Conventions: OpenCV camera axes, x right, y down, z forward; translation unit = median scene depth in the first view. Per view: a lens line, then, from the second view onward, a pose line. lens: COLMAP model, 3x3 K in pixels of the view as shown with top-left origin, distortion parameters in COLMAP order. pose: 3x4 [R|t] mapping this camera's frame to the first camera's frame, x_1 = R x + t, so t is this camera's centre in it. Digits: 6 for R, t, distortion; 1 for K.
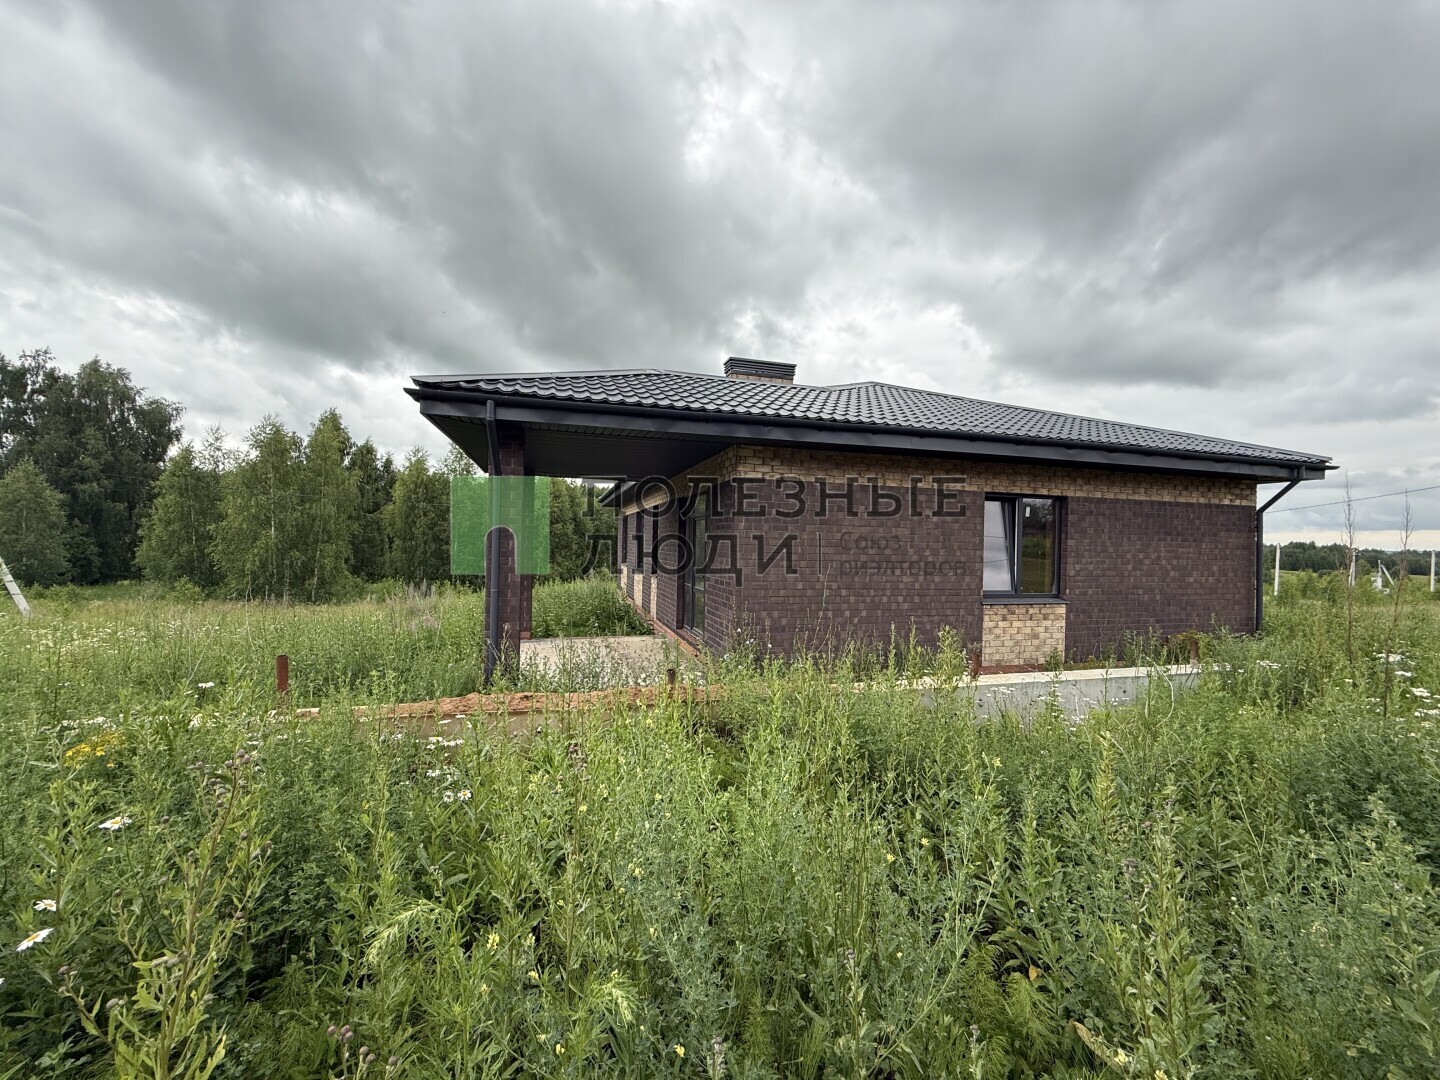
lens RADIAL K [[574.8, 0, 720.8], [0, 574.8, 533.6], [0, 0, 1]] dist [0.001507, 0.000013]
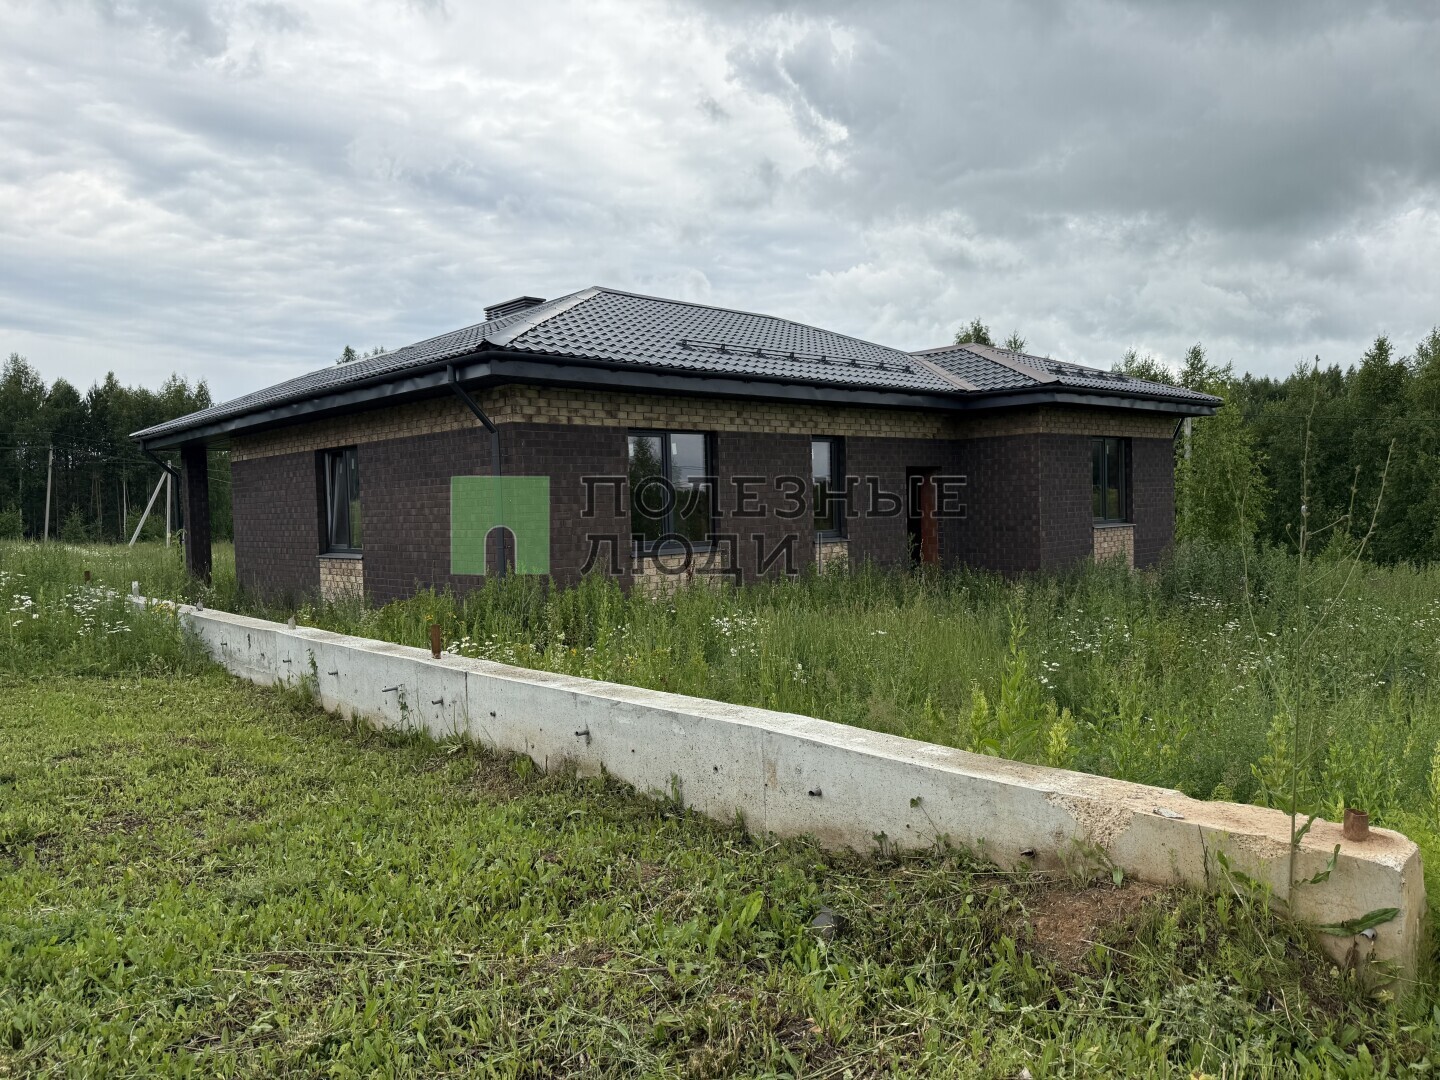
lens RADIAL K [[1022.3, 0, 717.7], [0, 1022.3, 543.0], [0, 0, 1]] dist [0.069520, -0.074815]
pose [[0.487230, -0.001742, -0.873272, 2.192767], [0.046941, 0.998605, 0.024198, 0.076798], [0.872011, -0.052782, 0.486632, 0.654820]]
